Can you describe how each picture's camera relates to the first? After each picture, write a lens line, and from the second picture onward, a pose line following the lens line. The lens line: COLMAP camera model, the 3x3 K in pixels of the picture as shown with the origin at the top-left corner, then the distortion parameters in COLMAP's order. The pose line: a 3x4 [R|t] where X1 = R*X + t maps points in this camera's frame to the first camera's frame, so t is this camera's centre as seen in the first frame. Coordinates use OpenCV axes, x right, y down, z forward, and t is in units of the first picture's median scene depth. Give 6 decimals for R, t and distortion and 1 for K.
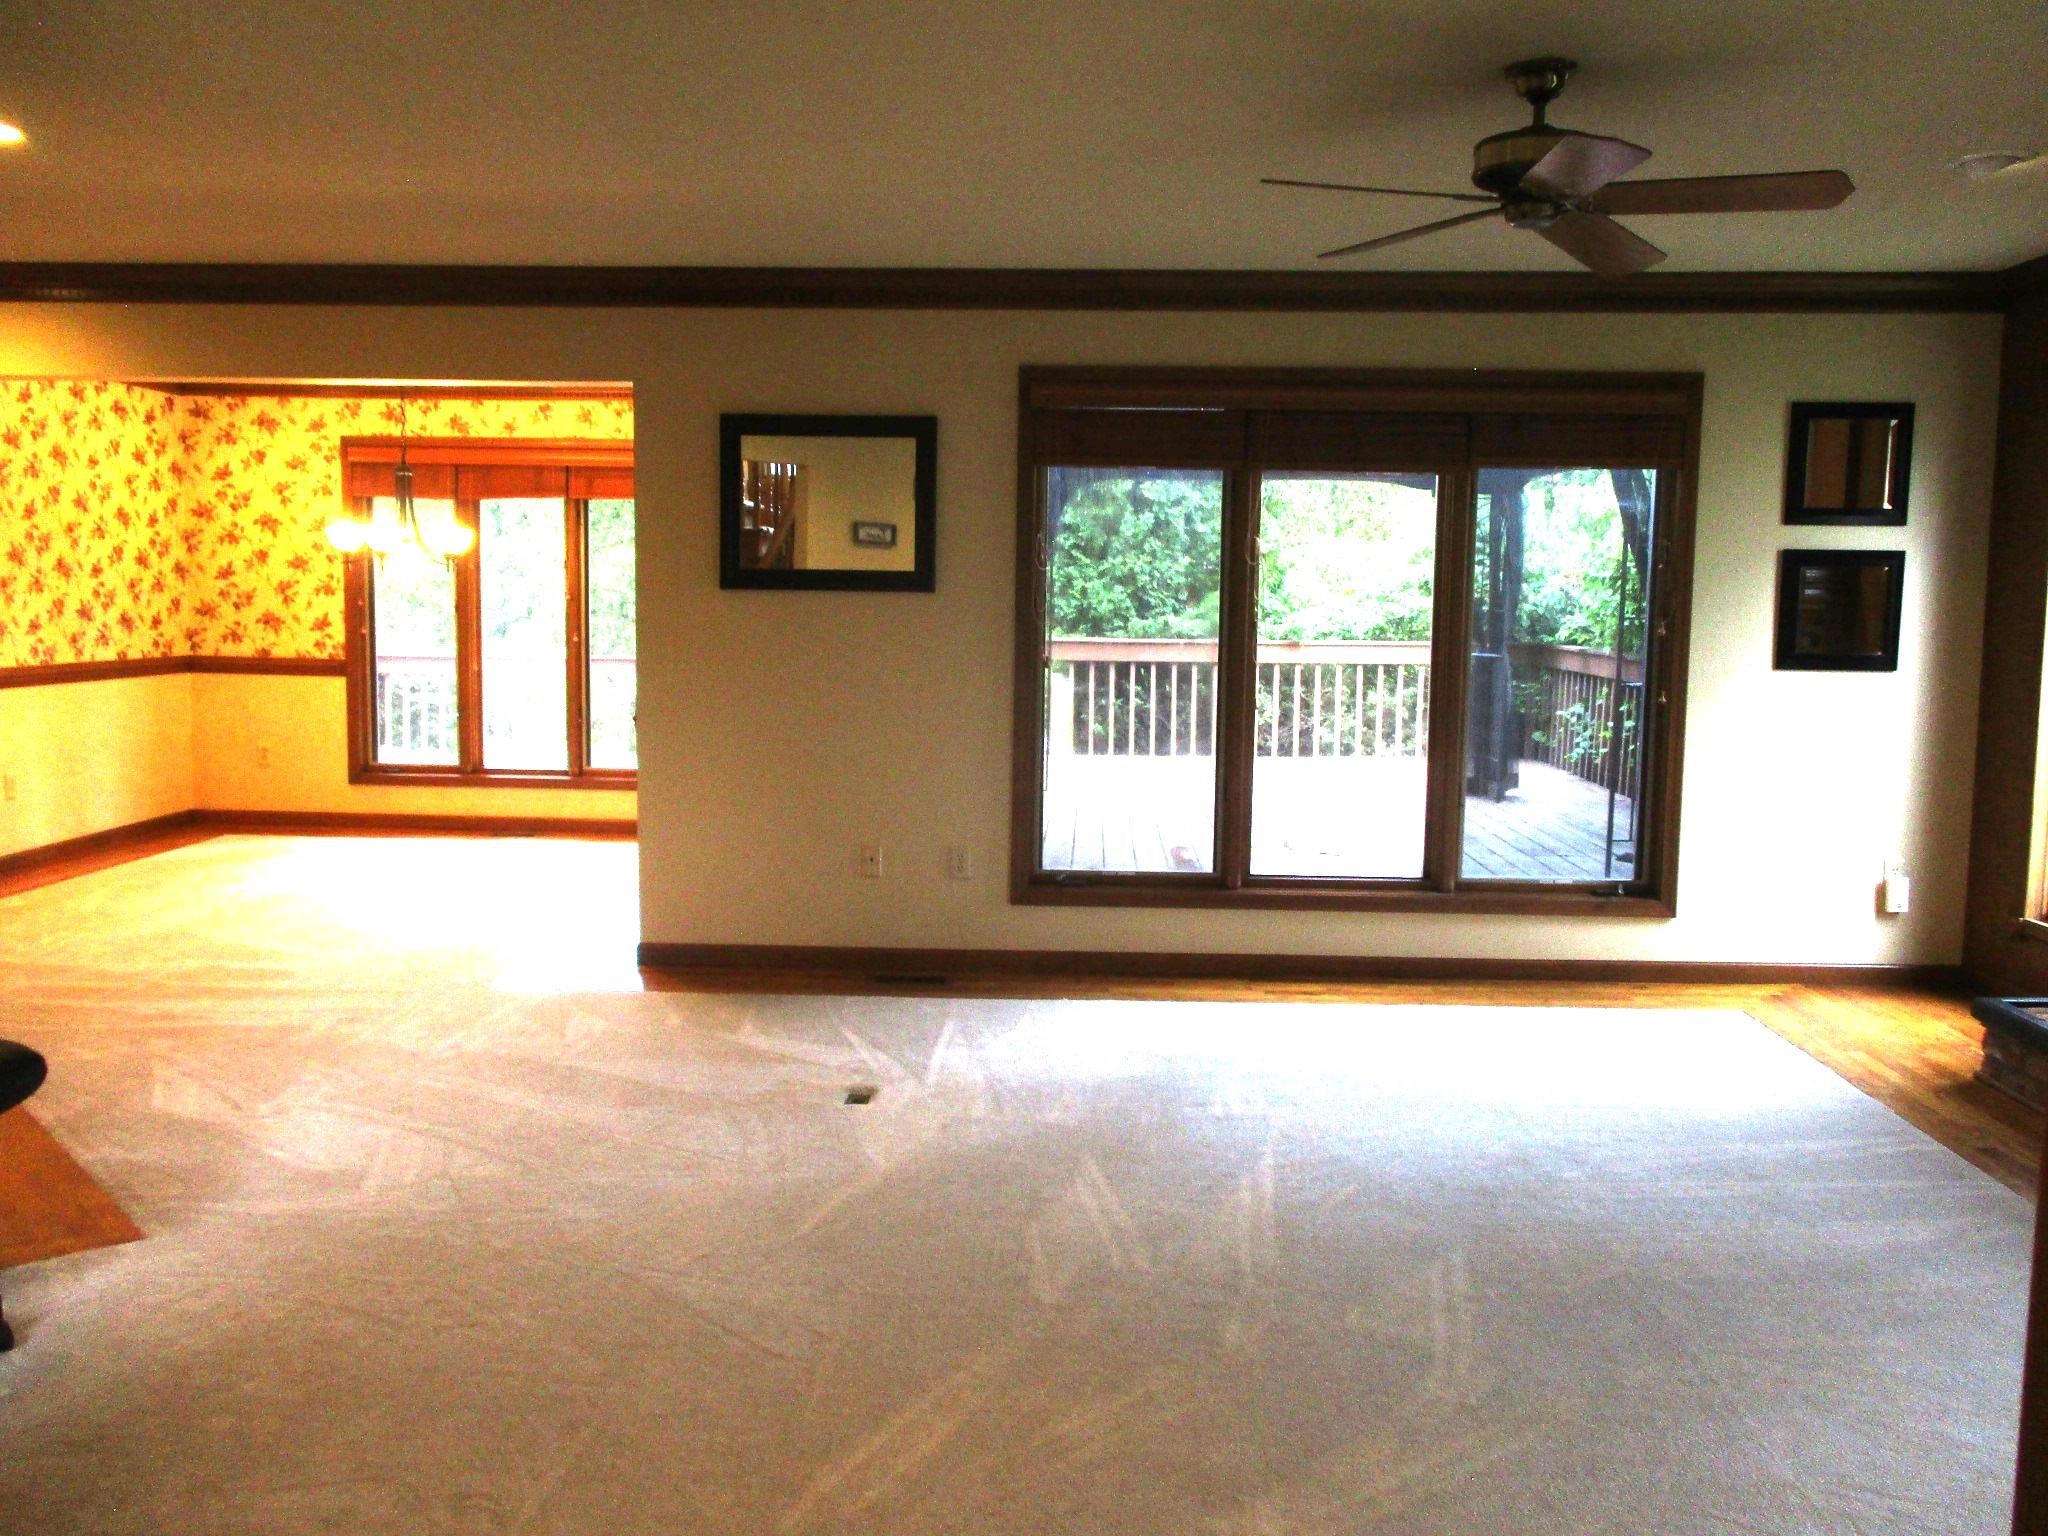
lens RADIAL K [[1715.8, 0, 1028.7], [0, 1715.8, 765.3], [0, 0, 1]] dist [-0.015696, -0.002284]
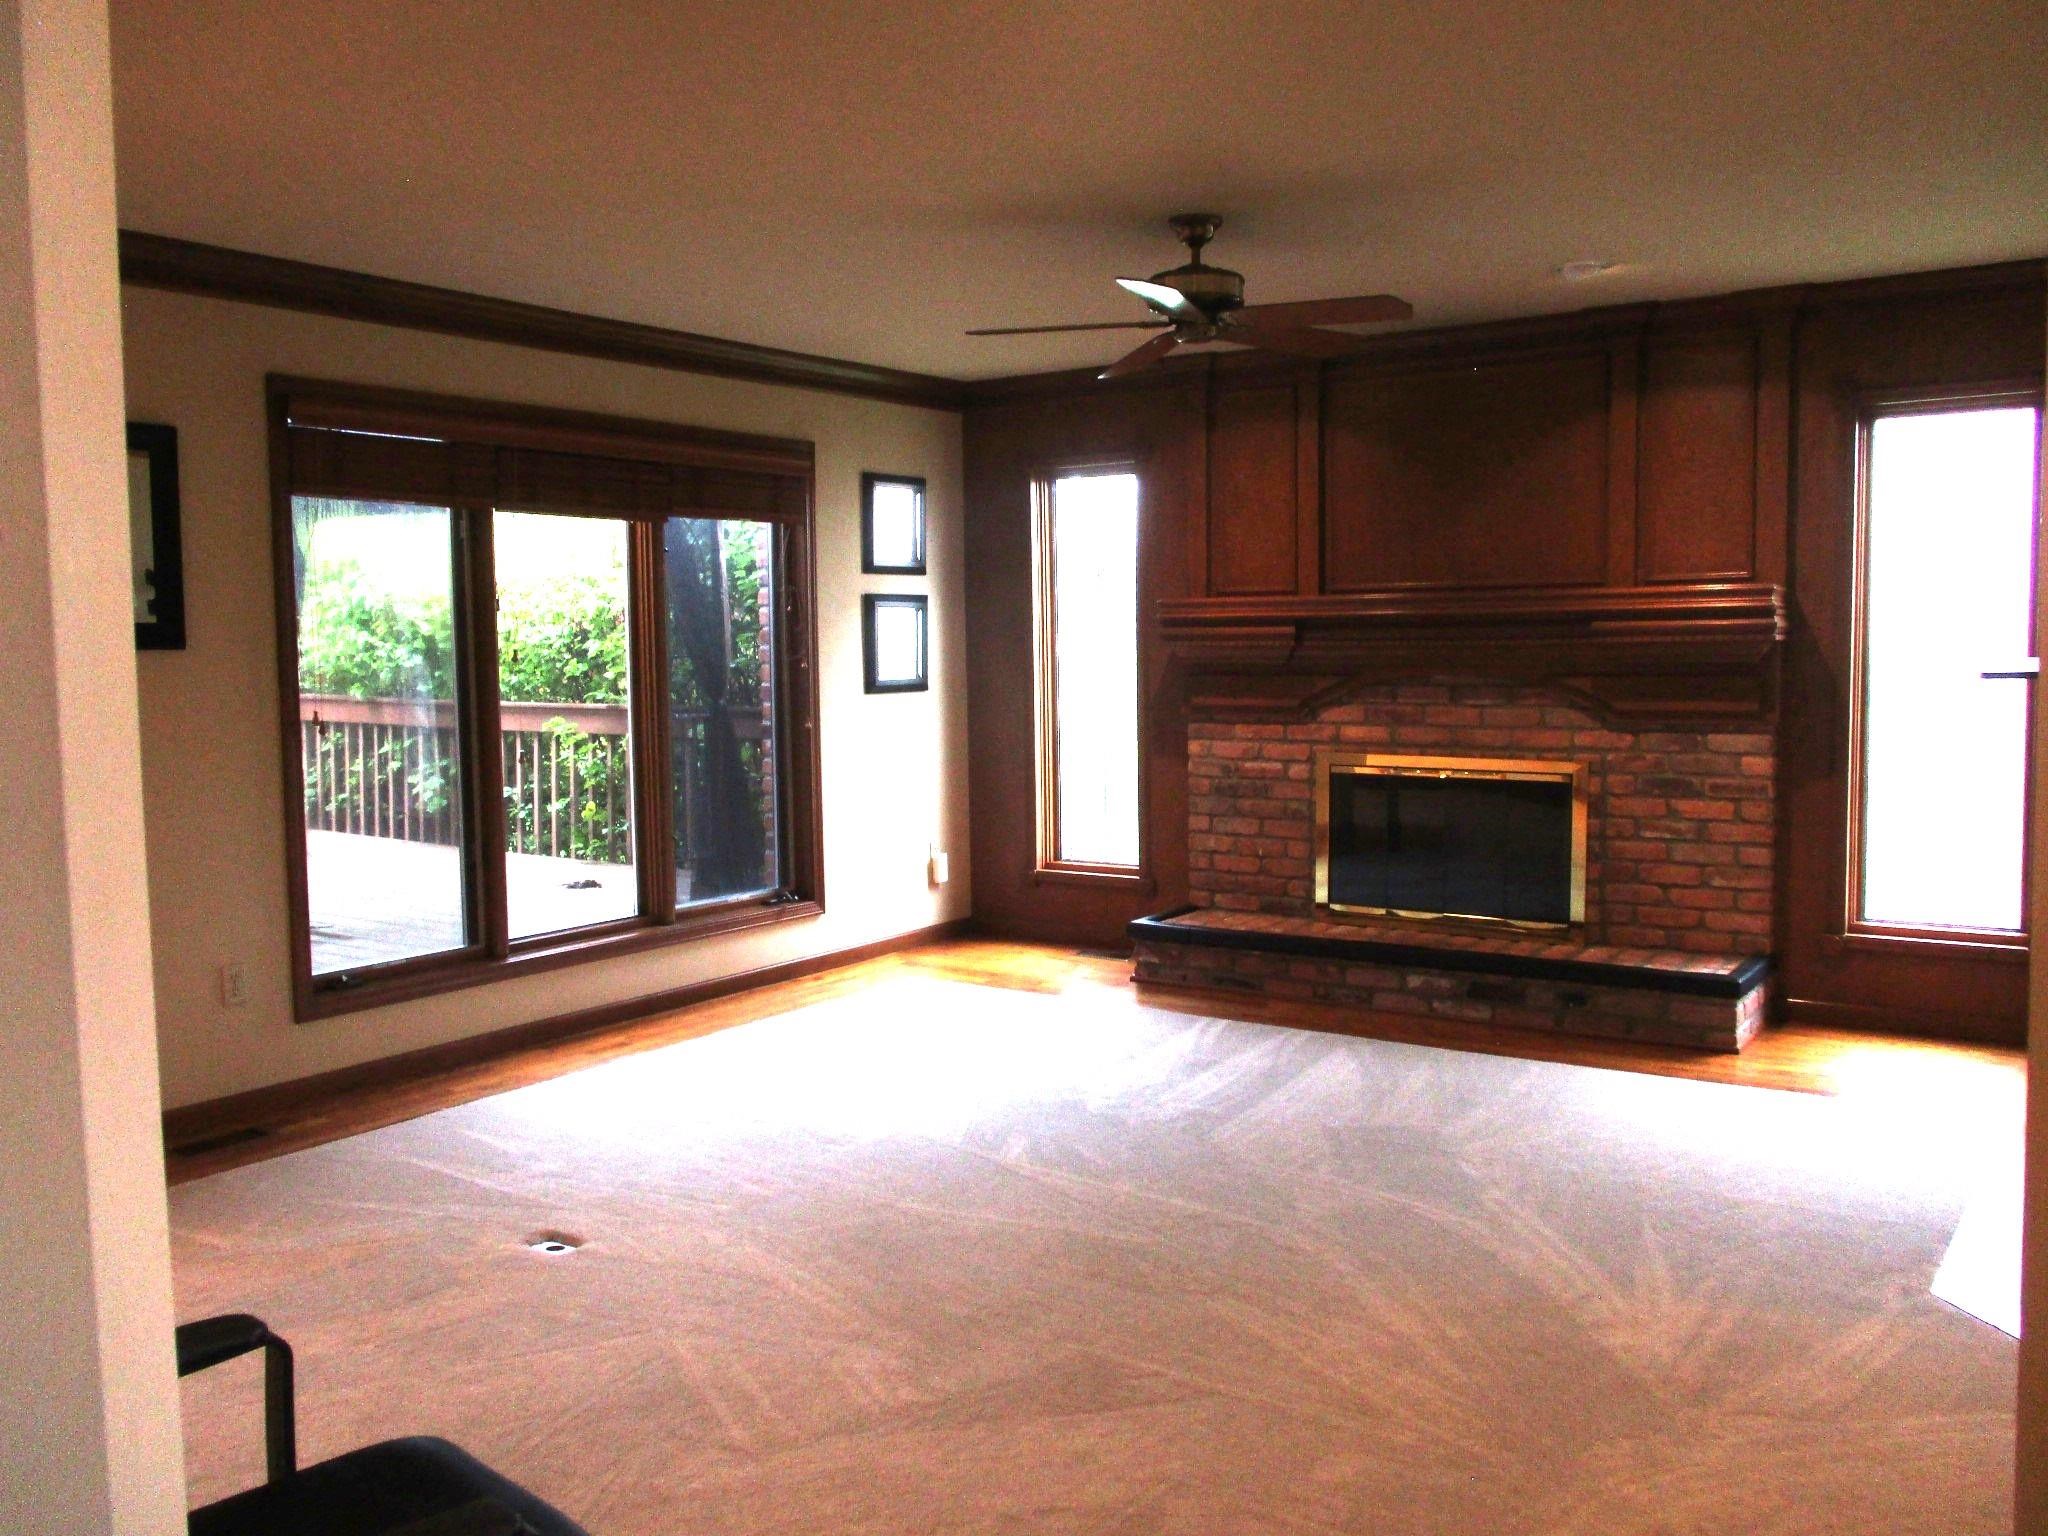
lens RADIAL K [[1715.8, 0, 1029.2], [0, 1715.8, 766.7], [0, 0, 1]] dist [-0.015696, -0.002284]
pose [[0.544956, -0.083614, 0.834285, -0.499711], [0.099005, 0.994471, 0.034999, -0.035929], [-0.832599, 0.063525, 0.550222, 0.249634]]
